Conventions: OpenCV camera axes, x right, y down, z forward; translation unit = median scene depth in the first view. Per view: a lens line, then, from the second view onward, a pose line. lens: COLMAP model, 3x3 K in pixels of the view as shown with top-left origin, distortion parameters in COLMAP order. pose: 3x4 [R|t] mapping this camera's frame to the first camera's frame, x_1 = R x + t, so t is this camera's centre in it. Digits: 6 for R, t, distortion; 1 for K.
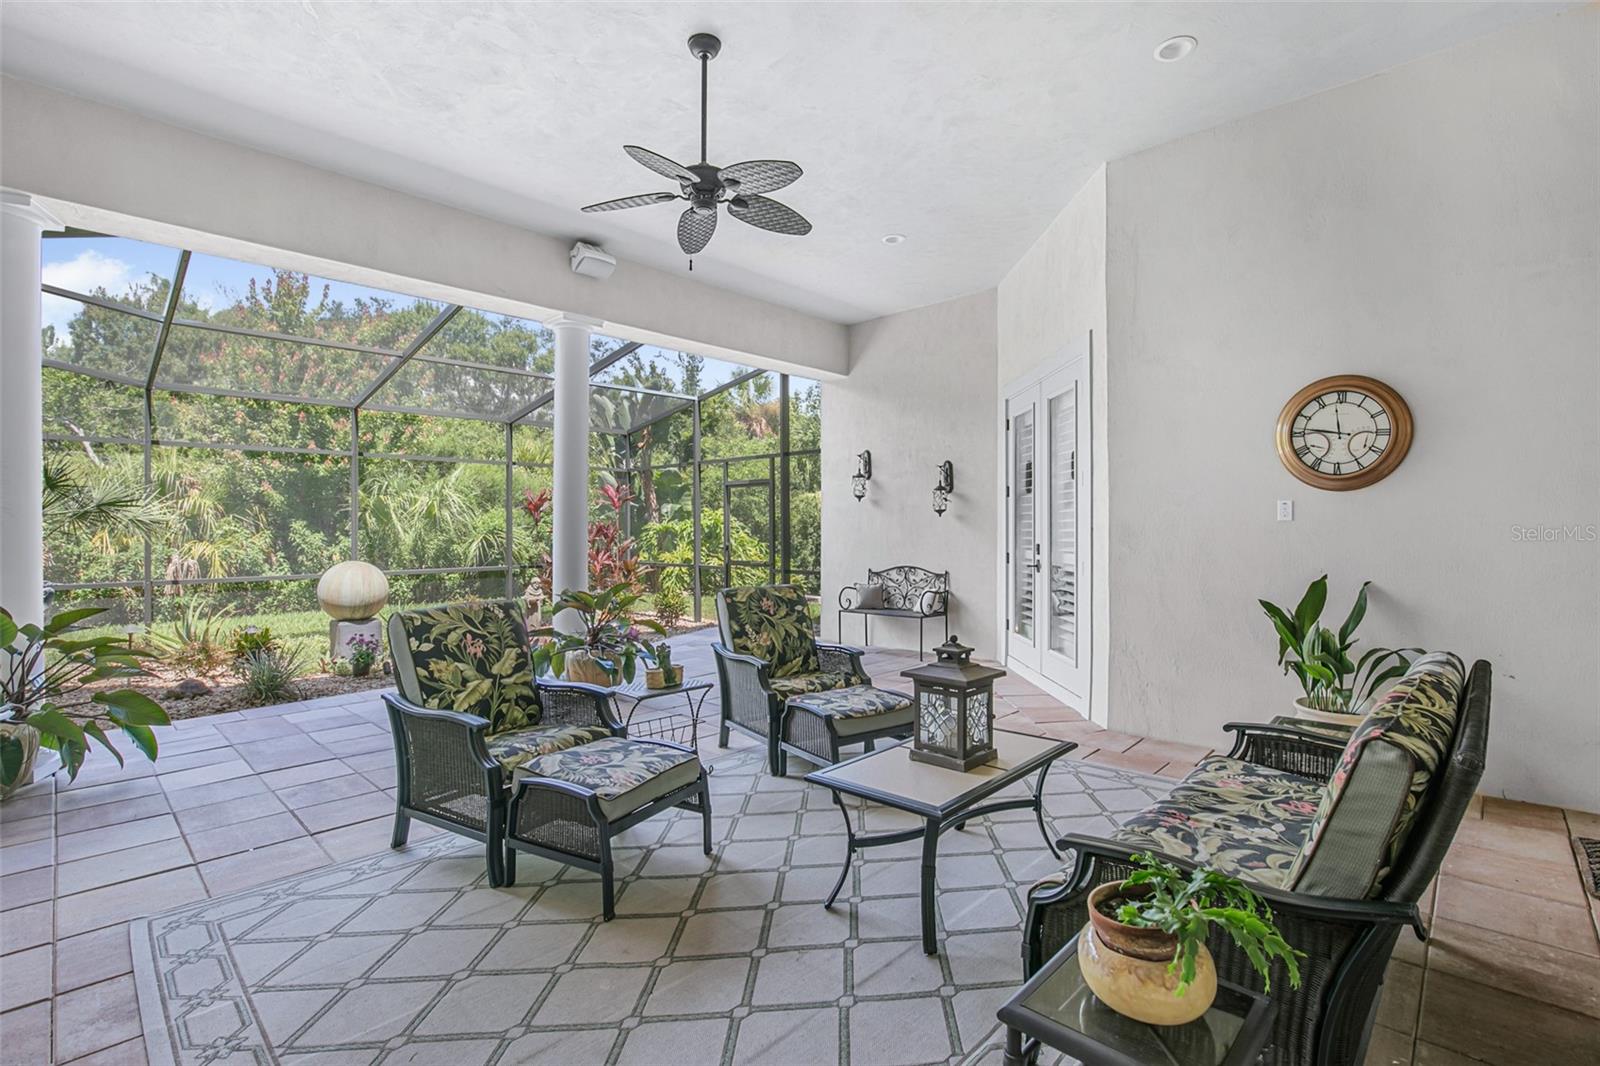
lens RADIAL K [[734.3, 0, 798.1], [0, 734.3, 528.5], [0, 0, 1]] dist [0.000682, 0.000144]
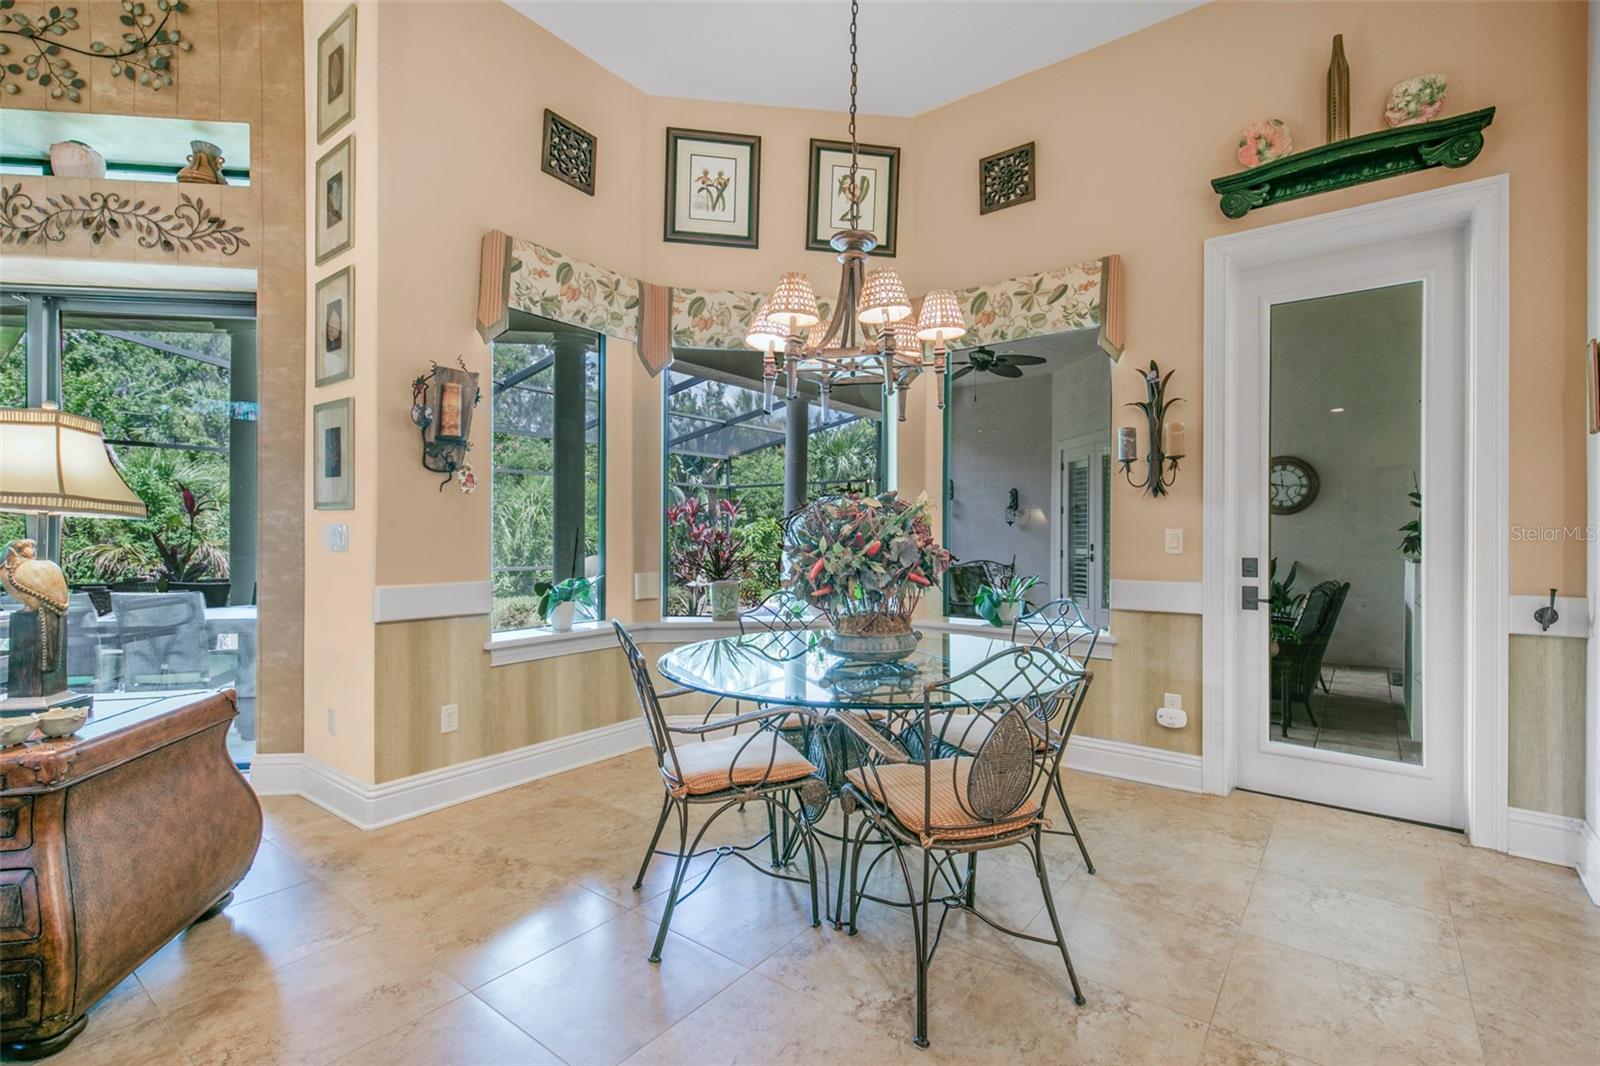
lens RADIAL K [[734.3, 0, 805.2], [0, 734.3, 535.3], [0, 0, 1]] dist [0.000682, 0.000144]
pose [[0.994587, 0.010296, 0.103400, -0.359633], [-0.009874, 0.999941, -0.004596, 0.011714], [-0.103441, 0.003550, 0.994629, -0.401430]]
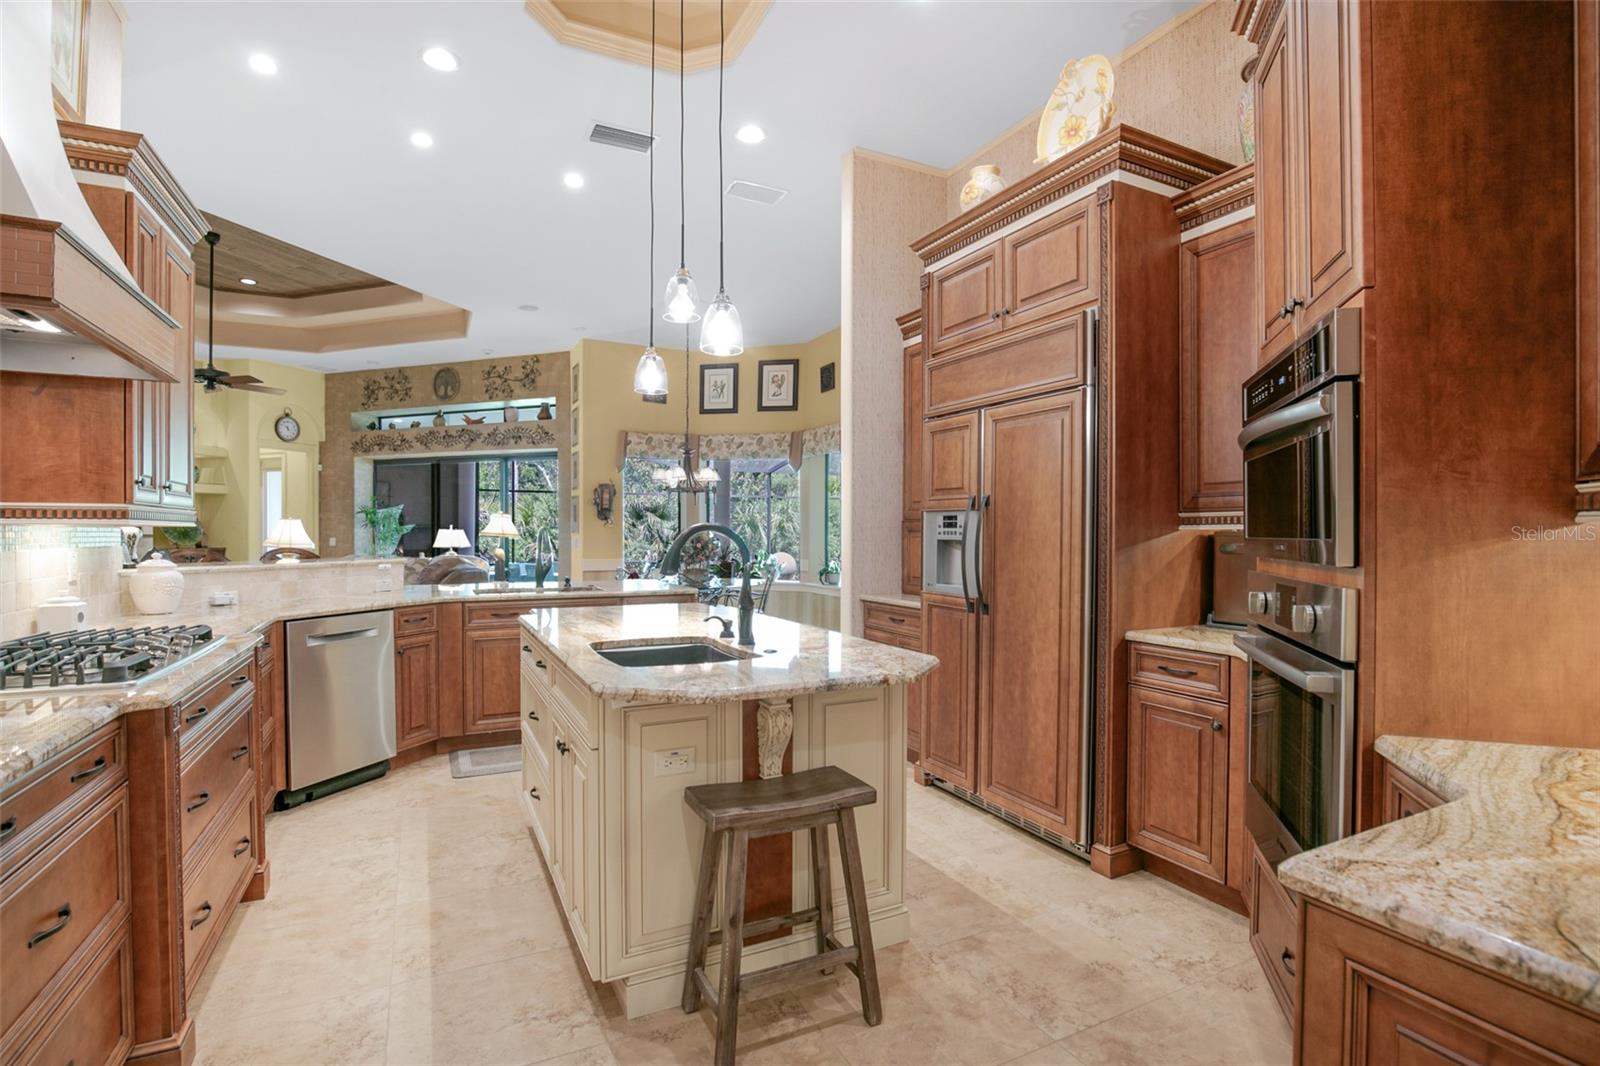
lens RADIAL K [[734.3, 0, 797.8], [0, 734.3, 535.2], [0, 0, 1]] dist [0.000682, 0.000144]
pose [[0.937669, 0.010991, -0.347356, 5.772411], [-0.008965, 0.999932, 0.007438, -0.247609], [0.347414, -0.003860, 0.937704, -6.805581]]
